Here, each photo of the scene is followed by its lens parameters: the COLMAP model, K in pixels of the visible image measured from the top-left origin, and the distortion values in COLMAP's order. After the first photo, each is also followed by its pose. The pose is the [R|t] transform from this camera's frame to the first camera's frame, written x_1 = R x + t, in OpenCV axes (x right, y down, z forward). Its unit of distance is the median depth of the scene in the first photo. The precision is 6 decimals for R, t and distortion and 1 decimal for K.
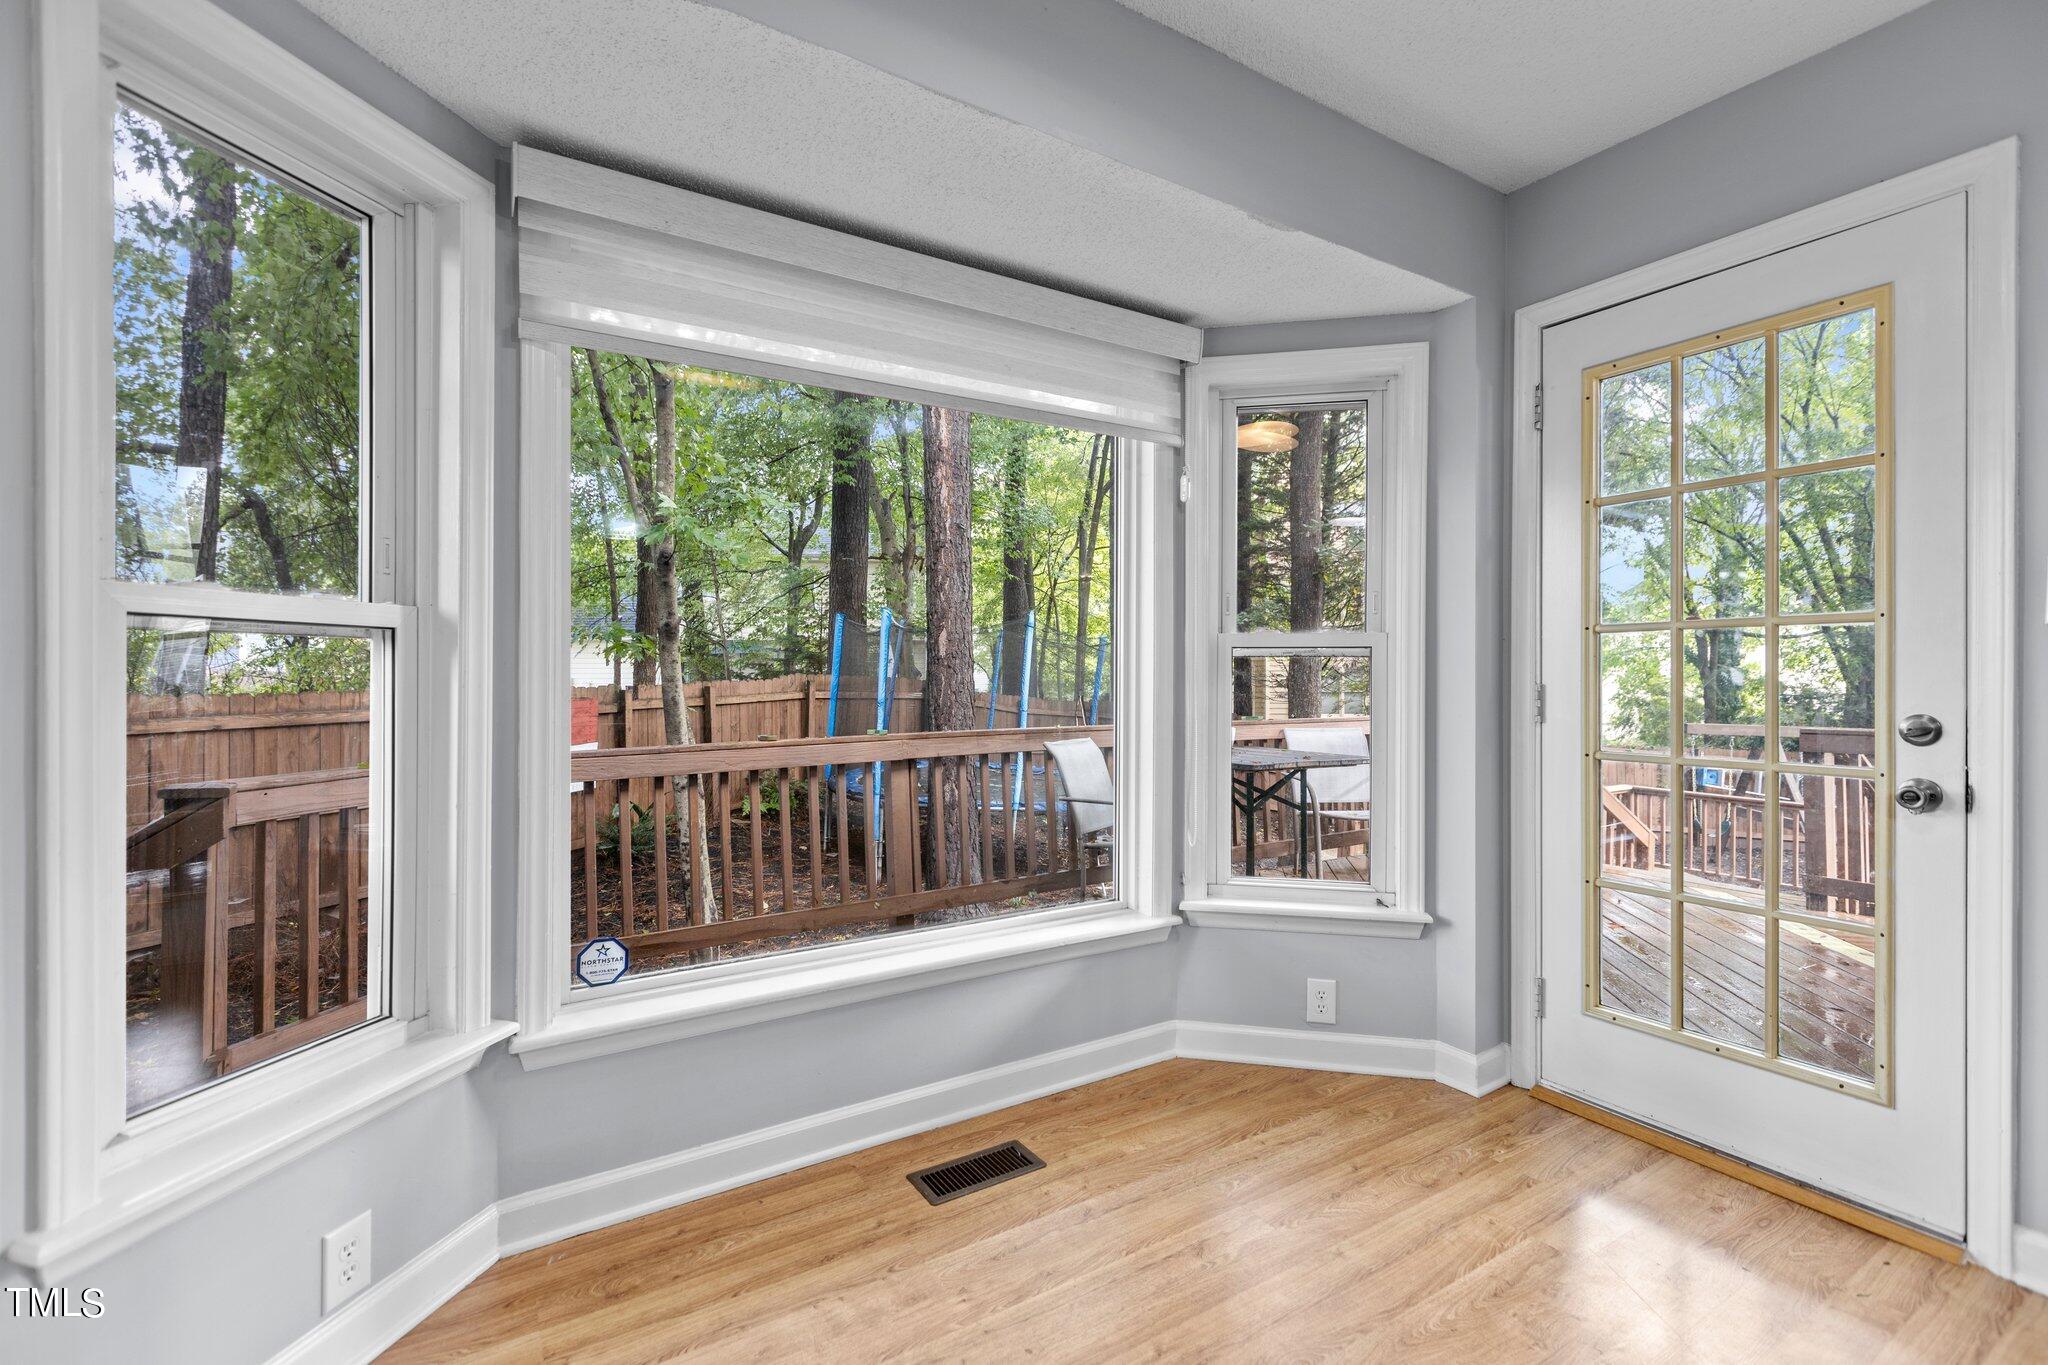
lens RADIAL K [[917.8, 0, 1036.2], [0, 917.8, 679.9], [0, 0, 1]] dist [0.007764, -0.001409]
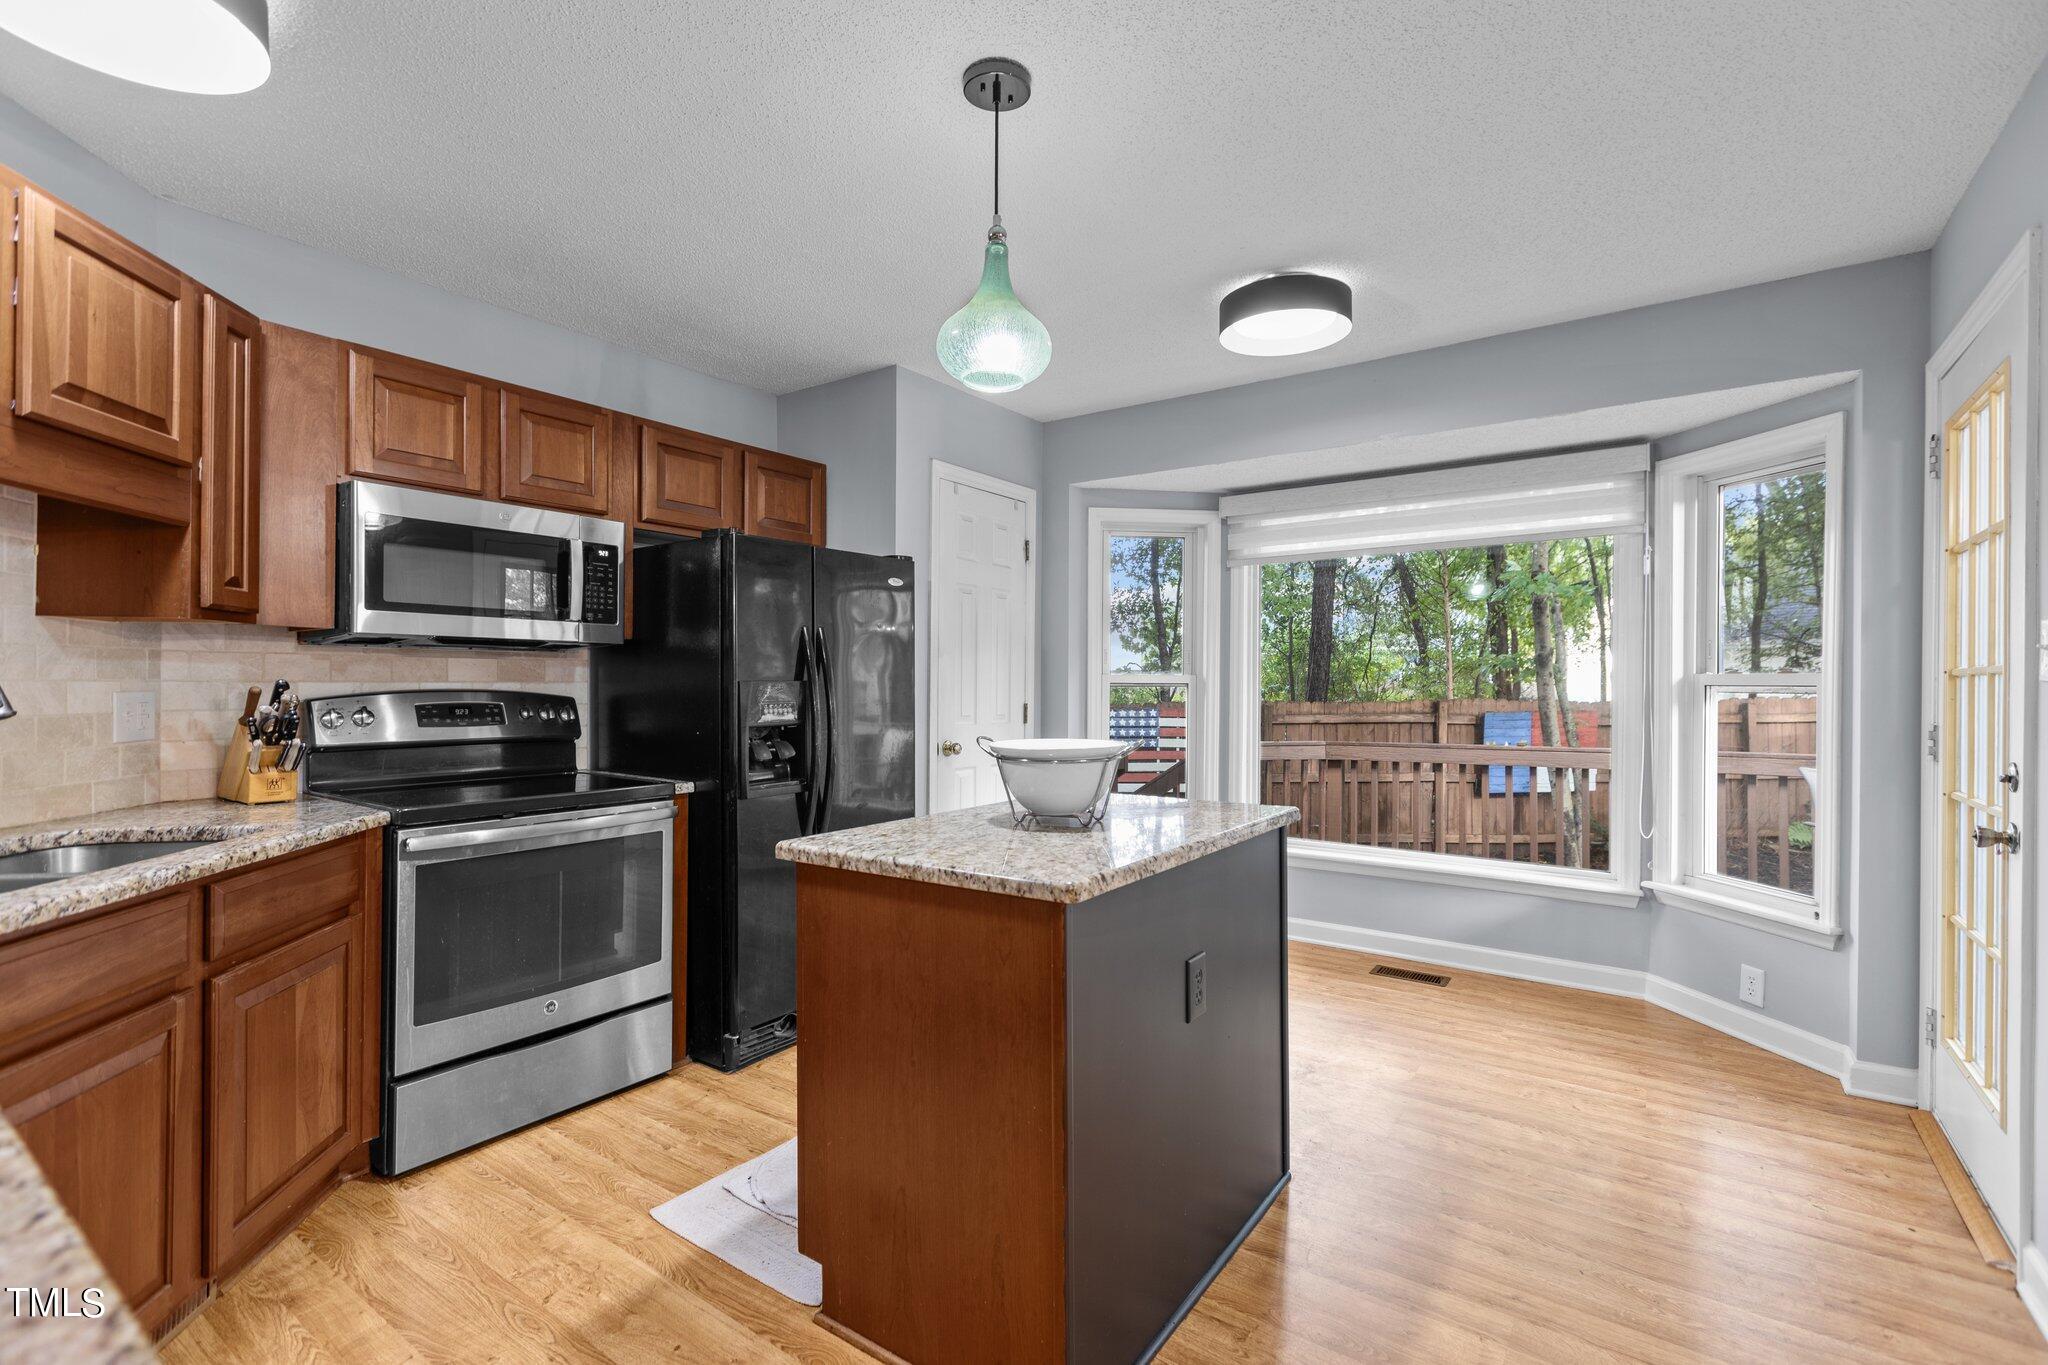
lens RADIAL K [[917.8, 0, 1024.0], [0, 917.8, 681.9], [0, 0, 1]] dist [0.007764, -0.001409]
pose [[0.378587, 0.000225, -0.925566, 1.192420], [-0.005820, 0.999981, -0.002137, -0.039011], [0.925548, 0.006196, 0.378581, -0.365398]]
